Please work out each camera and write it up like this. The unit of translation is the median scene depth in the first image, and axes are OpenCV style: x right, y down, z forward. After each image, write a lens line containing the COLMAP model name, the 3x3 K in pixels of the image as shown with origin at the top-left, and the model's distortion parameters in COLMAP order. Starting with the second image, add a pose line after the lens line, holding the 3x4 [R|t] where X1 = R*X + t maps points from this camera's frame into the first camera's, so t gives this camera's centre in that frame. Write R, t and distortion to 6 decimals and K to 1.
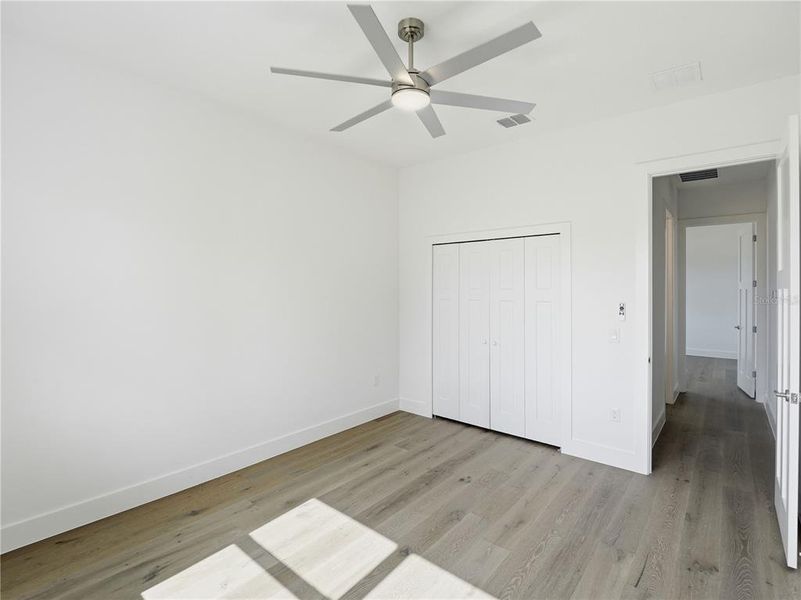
lens RADIAL K [[391.4, 0, 400.8], [0, 391.4, 291.8], [0, 0, 1]] dist [-0.015690, -0.001004]
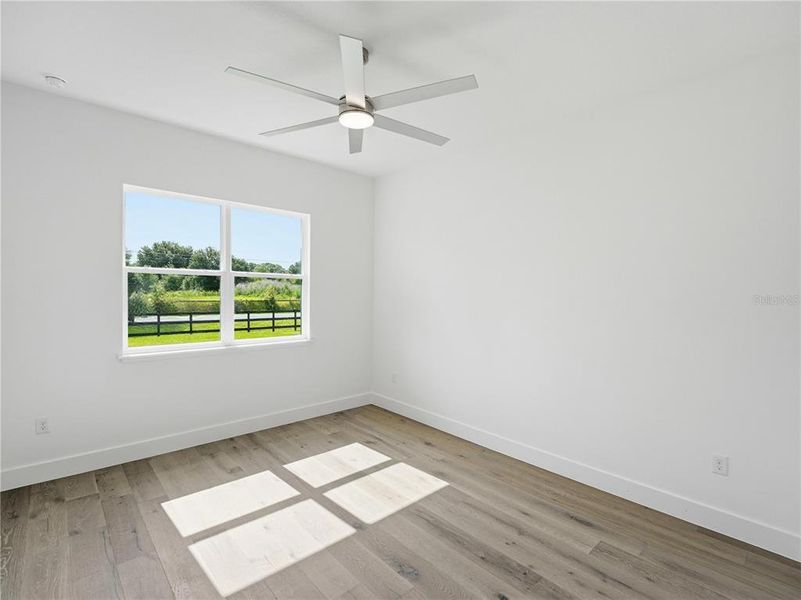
lens RADIAL K [[391.4, 0, 401.8], [0, 391.4, 294.9], [0, 0, 1]] dist [-0.015690, -0.001004]
pose [[-0.133784, 0.016712, -0.990870, 0.896135], [-0.029054, 0.999362, 0.020778, -0.025171], [0.990585, 0.031568, -0.133213, 1.016229]]
